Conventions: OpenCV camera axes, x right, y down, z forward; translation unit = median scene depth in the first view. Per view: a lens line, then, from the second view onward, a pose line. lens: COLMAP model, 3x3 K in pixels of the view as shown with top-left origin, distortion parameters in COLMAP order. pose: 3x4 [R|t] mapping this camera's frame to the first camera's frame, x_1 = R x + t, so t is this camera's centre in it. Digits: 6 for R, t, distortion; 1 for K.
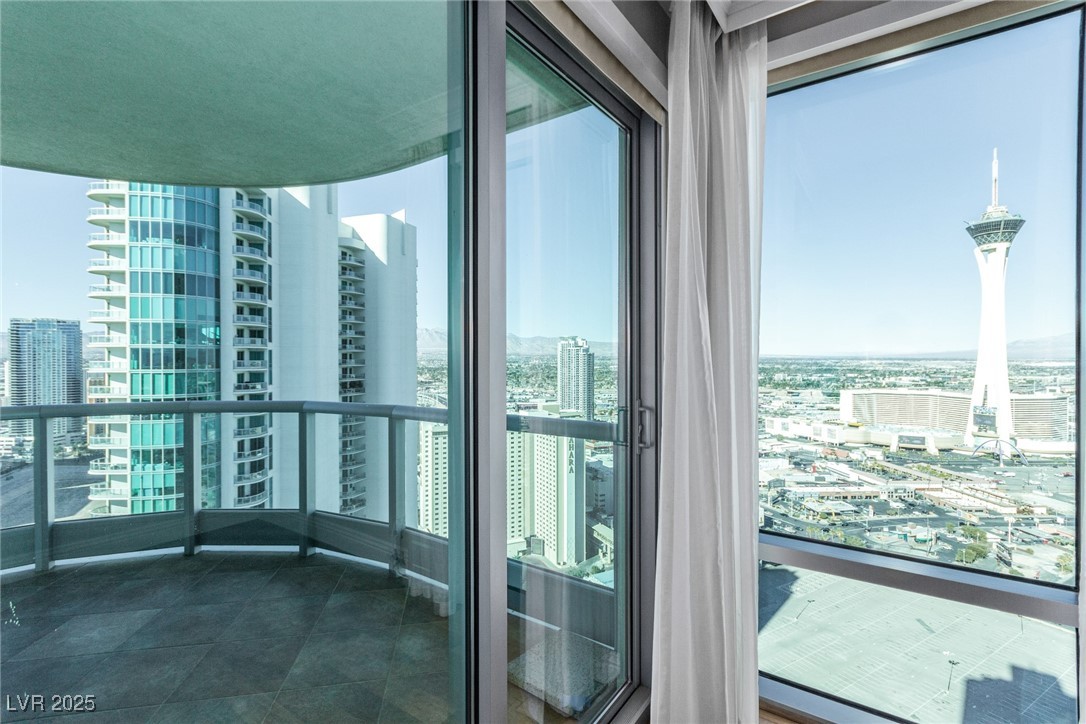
lens RADIAL K [[502.6, 0, 546.4], [0, 502.6, 359.0], [0, 0, 1]] dist [0.007213, 0.000132]
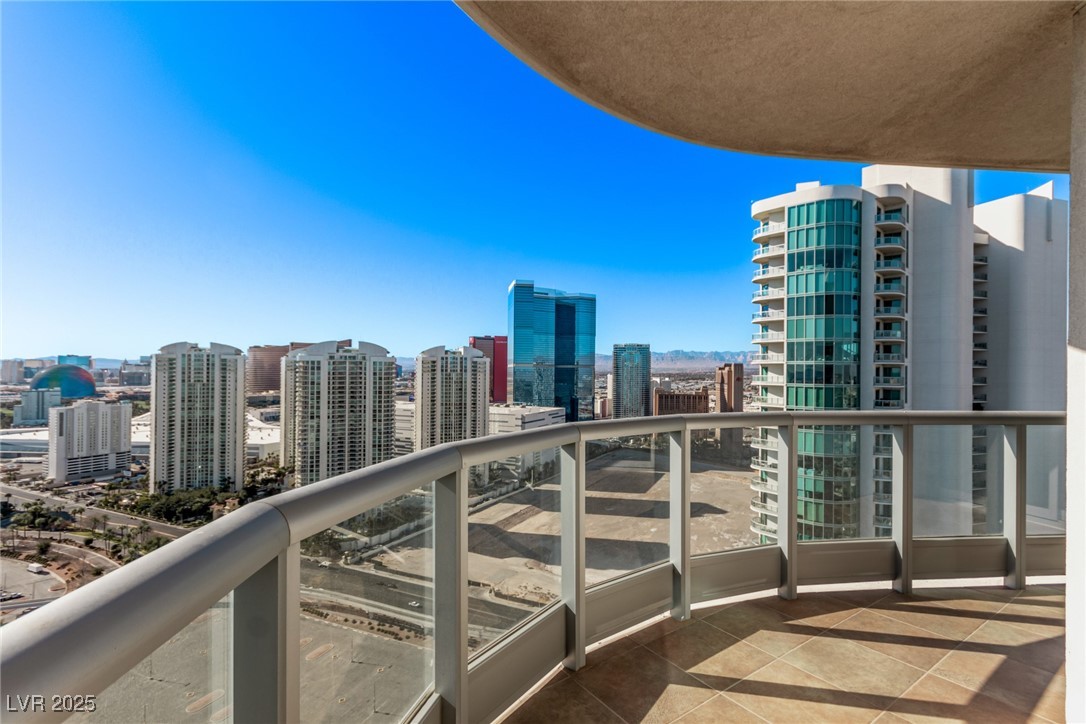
lens RADIAL K [[502.6, 0, 542.1], [0, 502.6, 370.1], [0, 0, 1]] dist [0.007213, 0.000132]
pose [[0.601277, 0.004707, -0.799027, -0.239202], [-0.012813, 0.999911, -0.003752, 0.002069], [0.798938, 0.012494, 0.601284, -0.132382]]
